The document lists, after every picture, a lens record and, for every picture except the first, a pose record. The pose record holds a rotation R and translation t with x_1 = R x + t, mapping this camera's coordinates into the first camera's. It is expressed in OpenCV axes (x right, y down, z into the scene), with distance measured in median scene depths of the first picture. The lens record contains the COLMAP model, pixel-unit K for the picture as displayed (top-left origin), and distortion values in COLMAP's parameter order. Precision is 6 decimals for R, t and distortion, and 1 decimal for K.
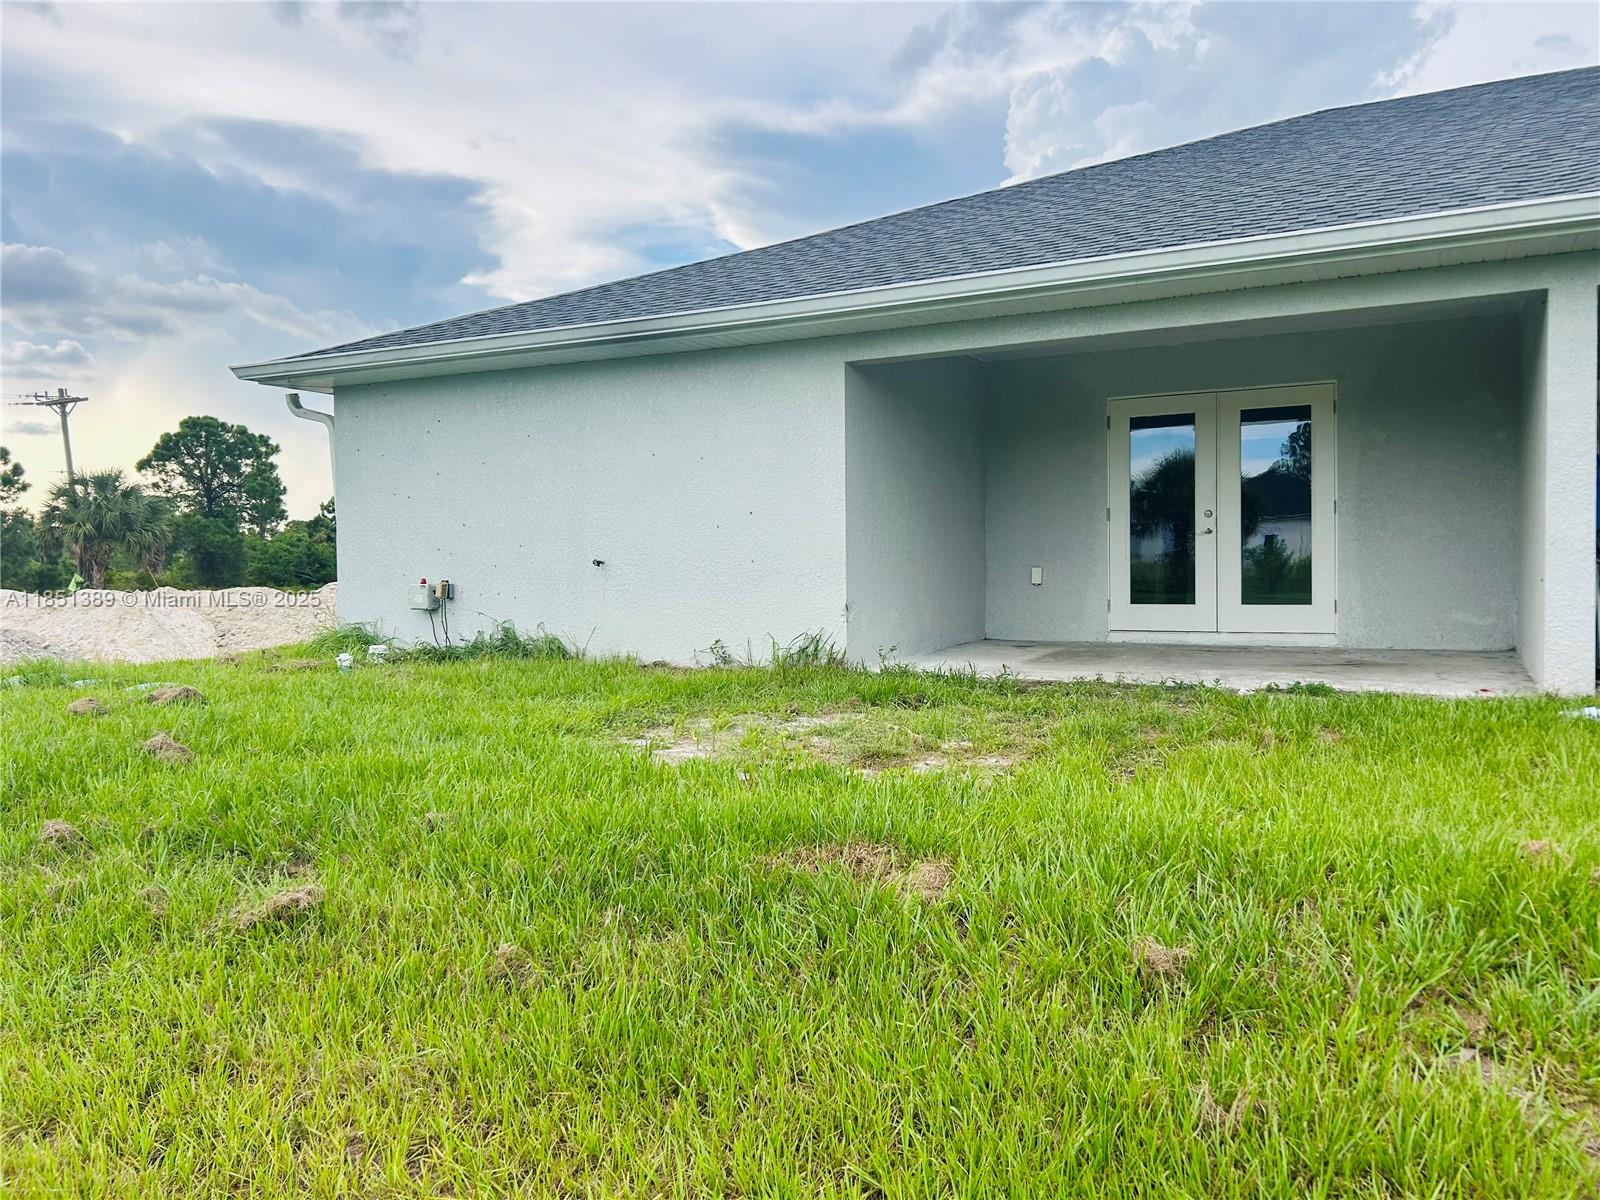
lens RADIAL K [[1215.7, 0, 800.0], [0, 1215.7, 600.0], [0, 0, 1]] dist [0.055106, -0.055916]
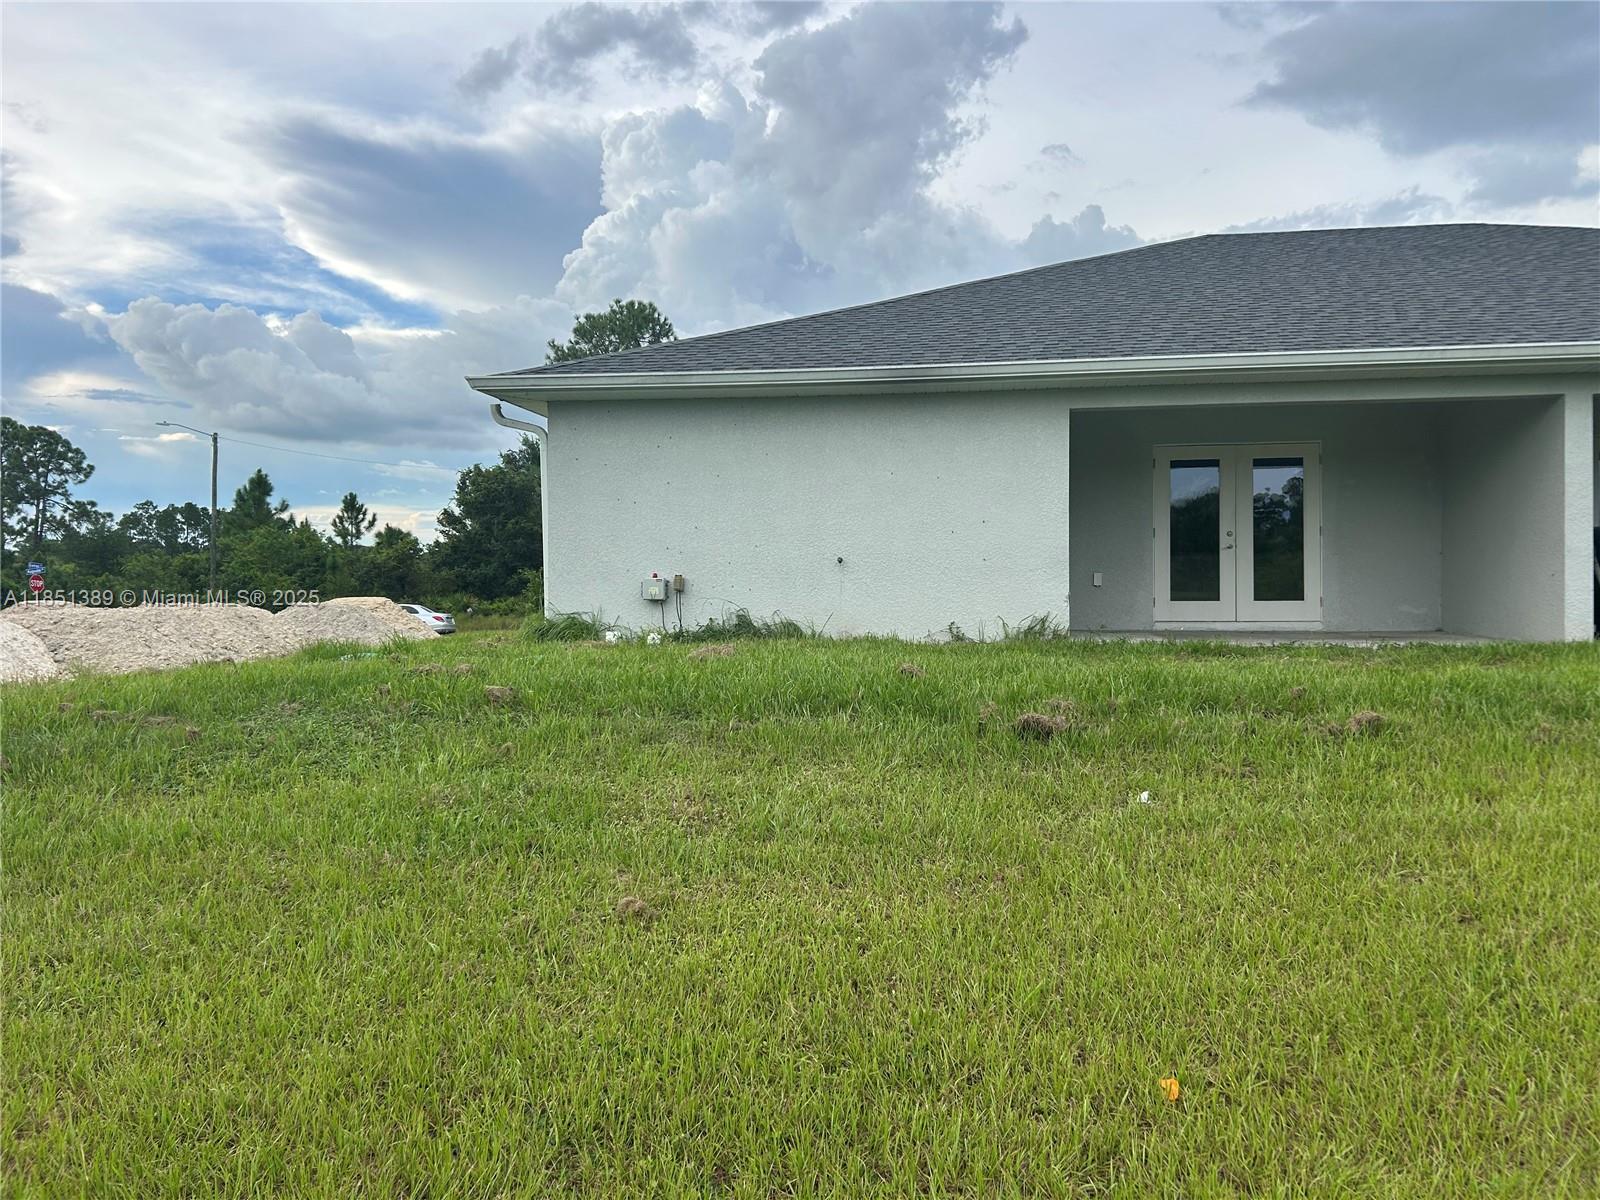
lens RADIAL K [[1215.7, 0, 800.0], [0, 1215.7, 600.0], [0, 0, 1]] dist [0.055106, -0.055916]
pose [[0.945738, 0.008163, 0.324828, -0.564152], [0.000982, 0.999608, -0.027981, 0.040883], [-0.324929, 0.026781, 0.945359, -0.124998]]
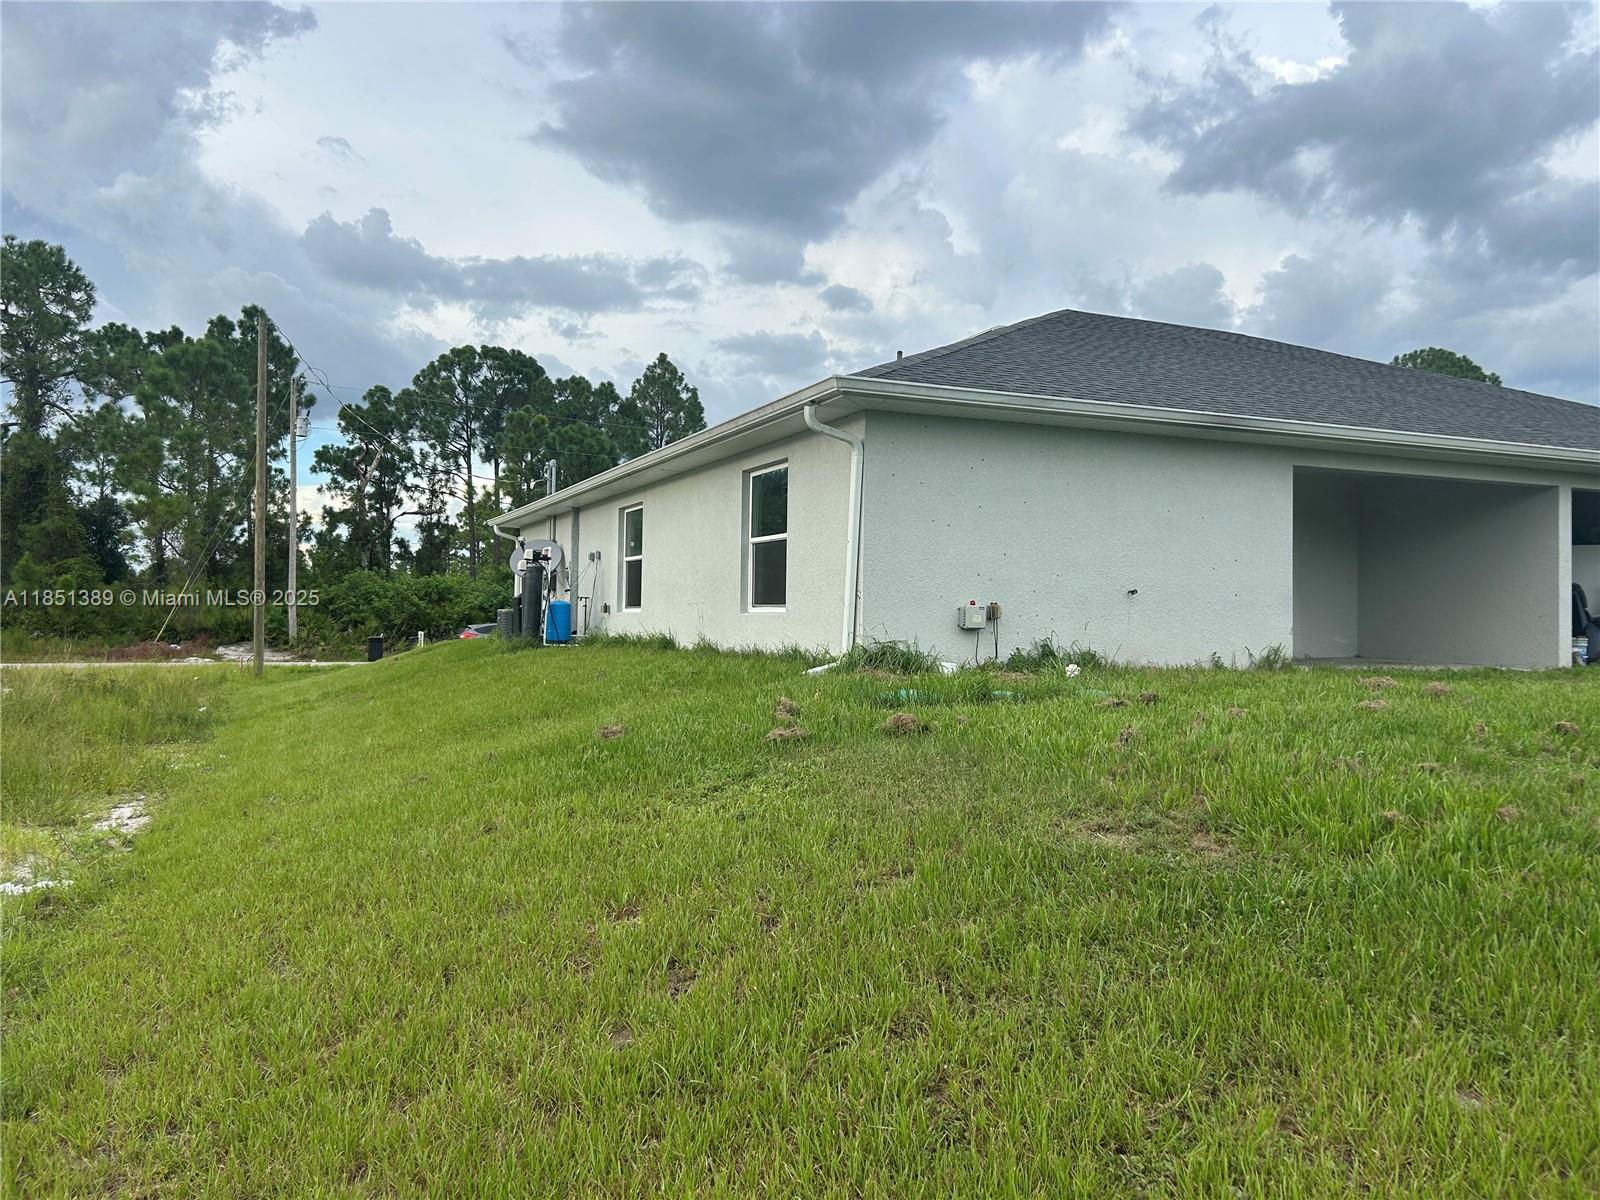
lens RADIAL K [[1266.6, 0, 800.0], [0, 1266.6, 600.0], [0, 0, 1]] dist [0.046719, -0.056256]
pose [[0.618971, 0.034646, 0.784649, -1.332453], [0.005843, 0.998796, -0.048711, 0.037949], [-0.785392, 0.034736, 0.618023, 0.433296]]
